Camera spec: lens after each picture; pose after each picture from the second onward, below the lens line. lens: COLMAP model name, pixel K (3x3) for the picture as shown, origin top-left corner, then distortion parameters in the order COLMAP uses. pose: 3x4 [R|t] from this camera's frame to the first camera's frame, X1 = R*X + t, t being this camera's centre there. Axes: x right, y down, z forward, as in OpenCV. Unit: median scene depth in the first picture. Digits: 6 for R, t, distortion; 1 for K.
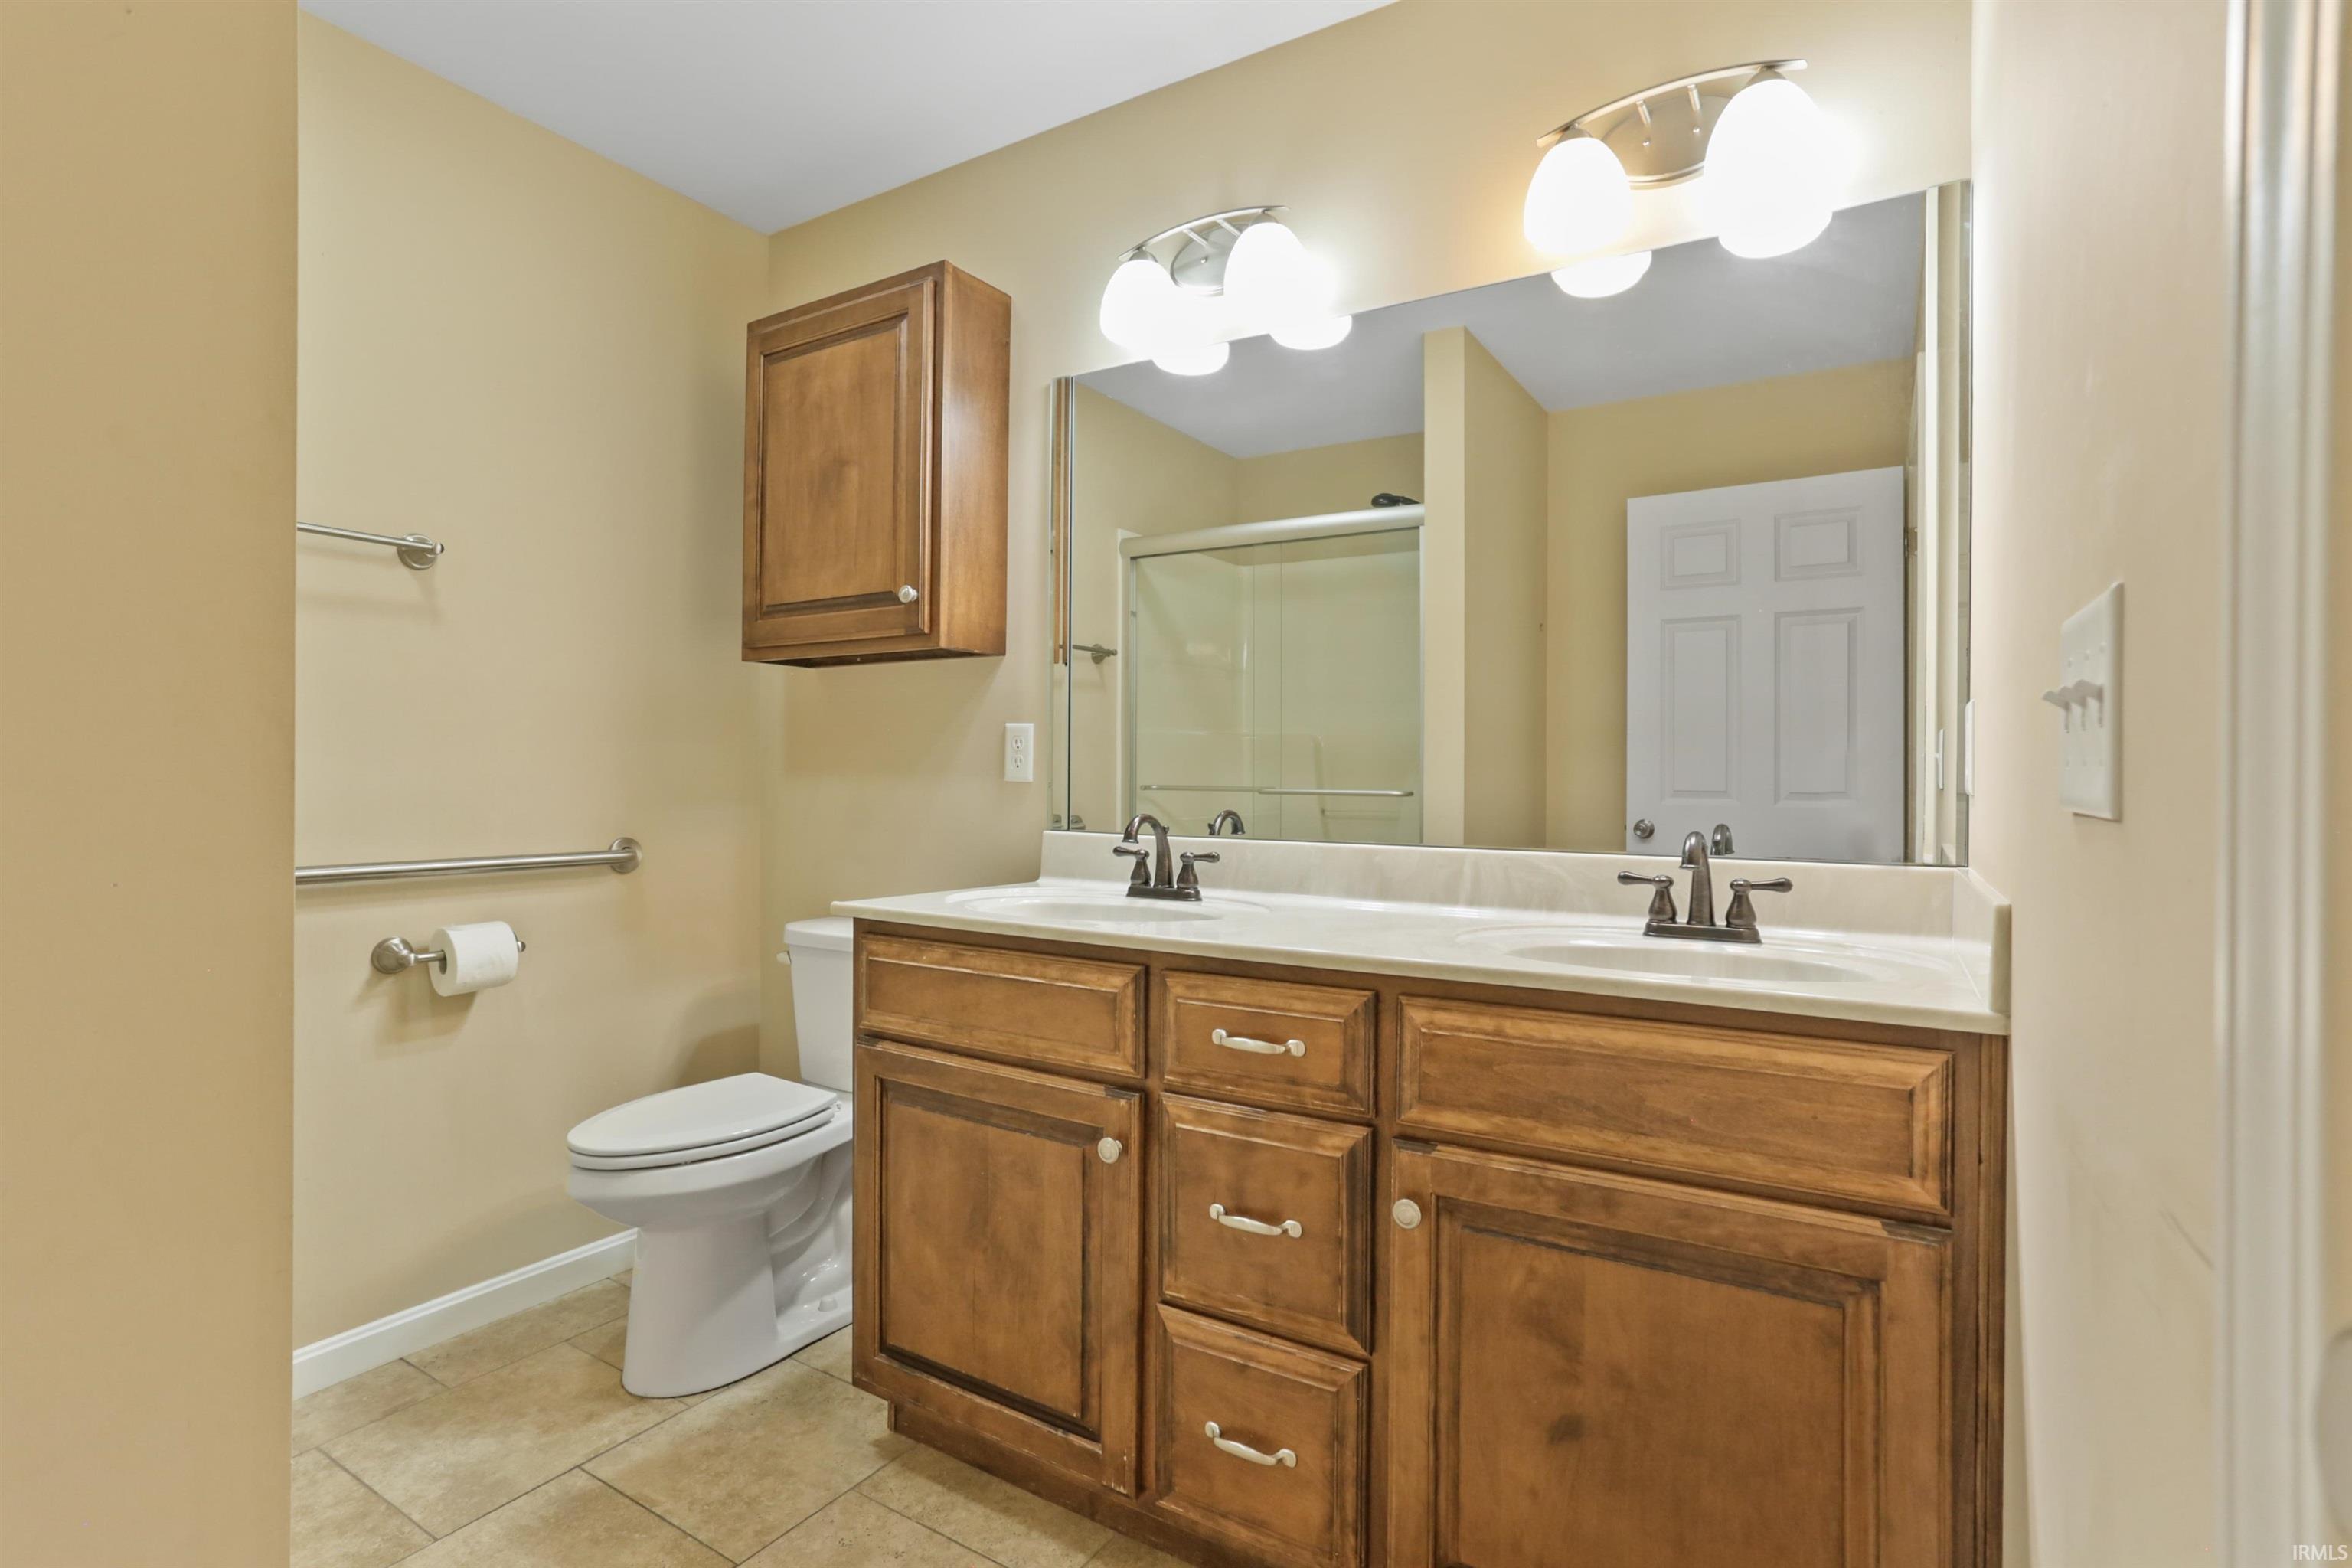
lens RADIAL K [[1128.3, 0, 1180.3], [0, 1128.3, 773.3], [0, 0, 1]] dist [-0.054879, 0.032936]
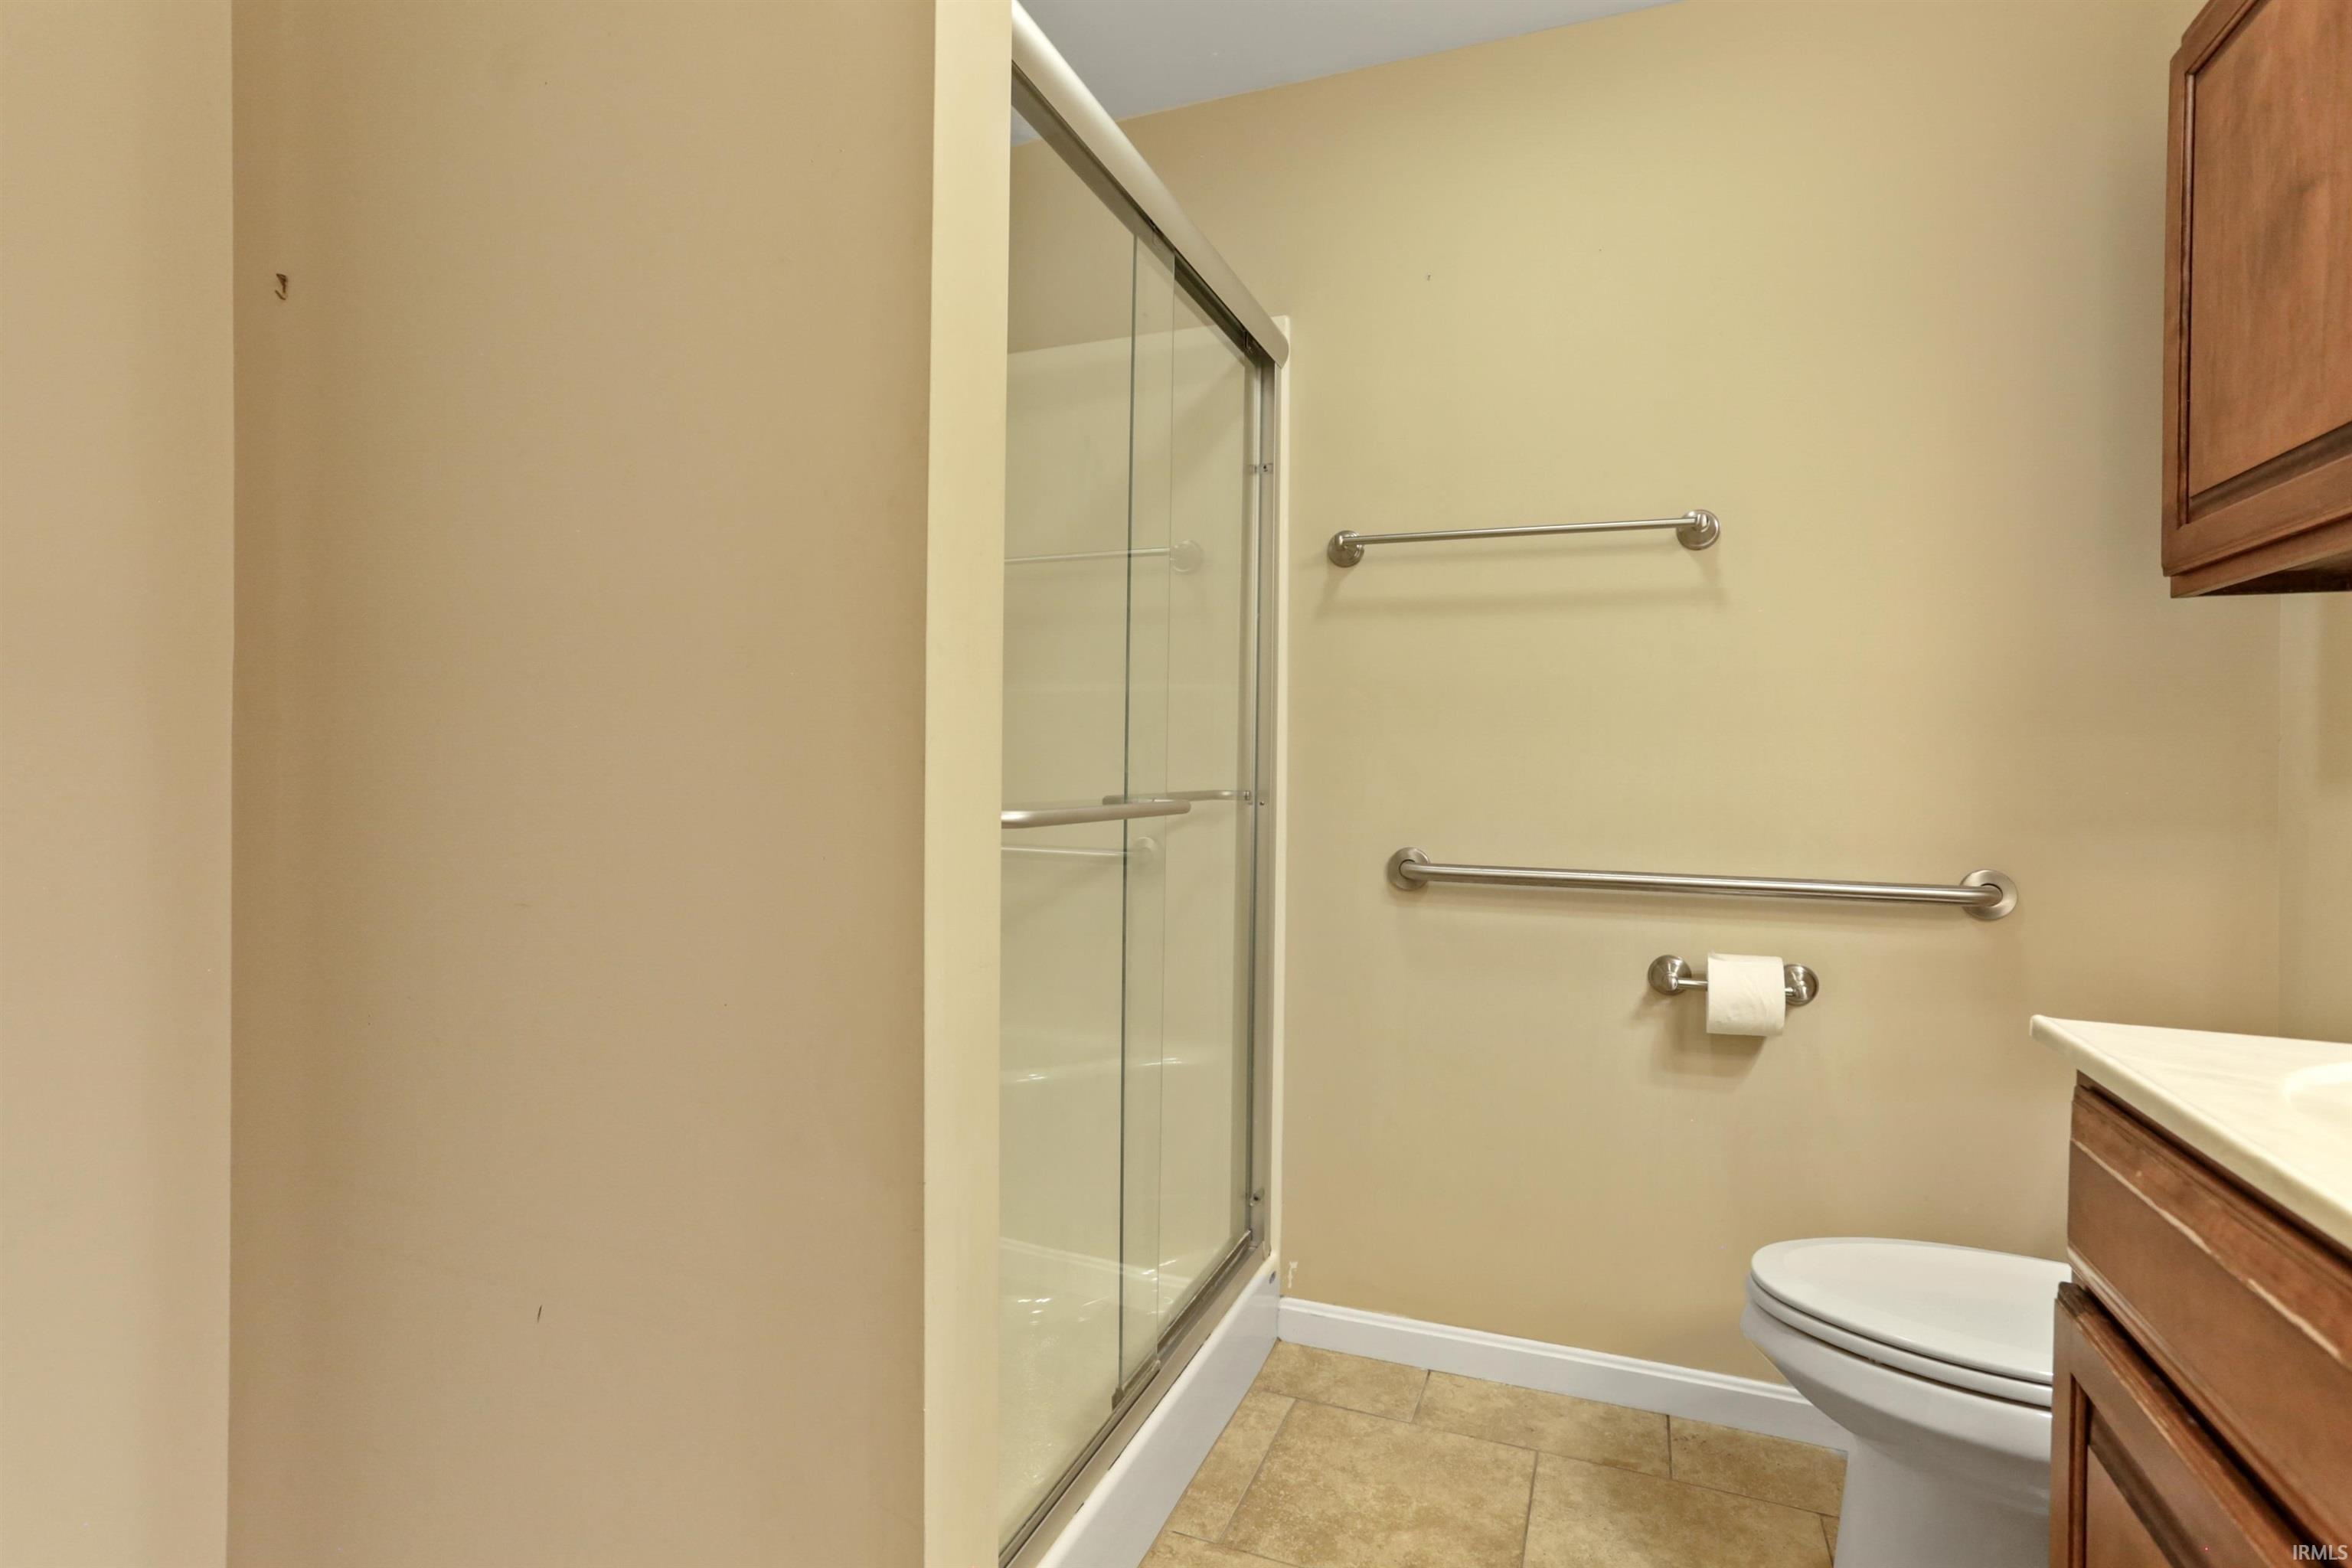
lens RADIAL K [[1128.3, 0, 1180.3], [0, 1128.3, 773.3], [0, 0, 1]] dist [-0.054879, 0.032936]
pose [[0.178912, 0.002159, -0.983863, 0.121669], [-0.011558, 0.999933, 0.000092, 0.001916], [0.983797, 0.011355, 0.178925, 0.426143]]
